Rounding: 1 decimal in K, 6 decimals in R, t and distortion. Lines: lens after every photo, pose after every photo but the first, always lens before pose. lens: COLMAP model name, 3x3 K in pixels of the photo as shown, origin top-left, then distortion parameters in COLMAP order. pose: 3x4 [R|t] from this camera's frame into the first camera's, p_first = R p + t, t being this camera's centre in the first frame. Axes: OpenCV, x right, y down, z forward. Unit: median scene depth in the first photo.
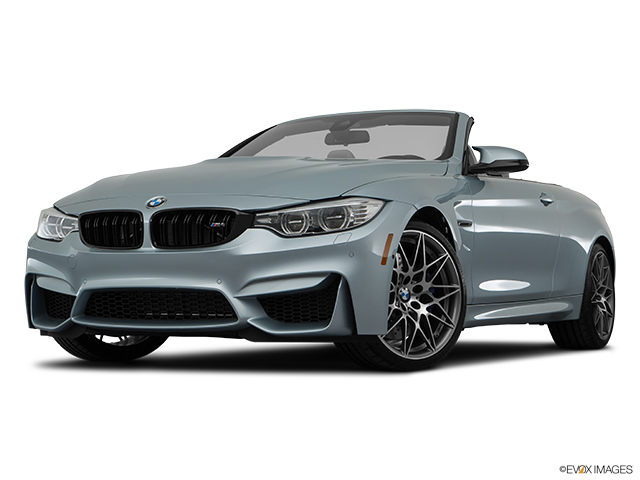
lens RADIAL K [[1113.9, 0, 296.8], [0, 1113.9, 239.8], [0, 0, 1]] dist [-0.012922, 0.026814]
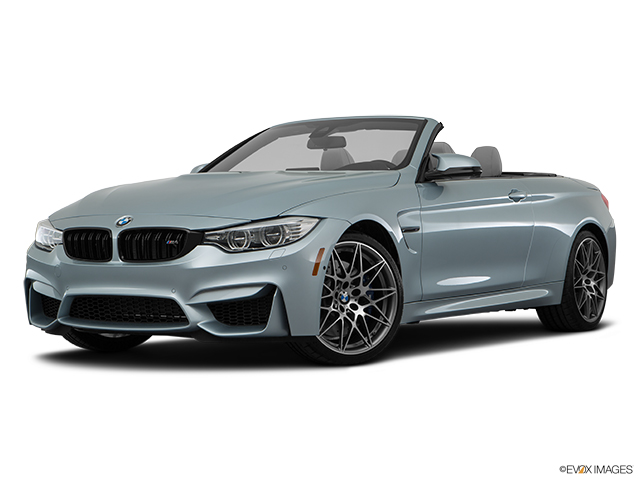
lens RADIAL K [[1195.5, 0, 320.0], [0, 1195.5, 240.0], [0, 0, 1]] dist [0.030923, -0.000649]
pose [[0.997073, -0.008457, -0.075986, 0.168323], [0.012031, 0.998836, 0.046704, -0.068373], [0.075502, -0.047481, 0.996015, -0.222973]]
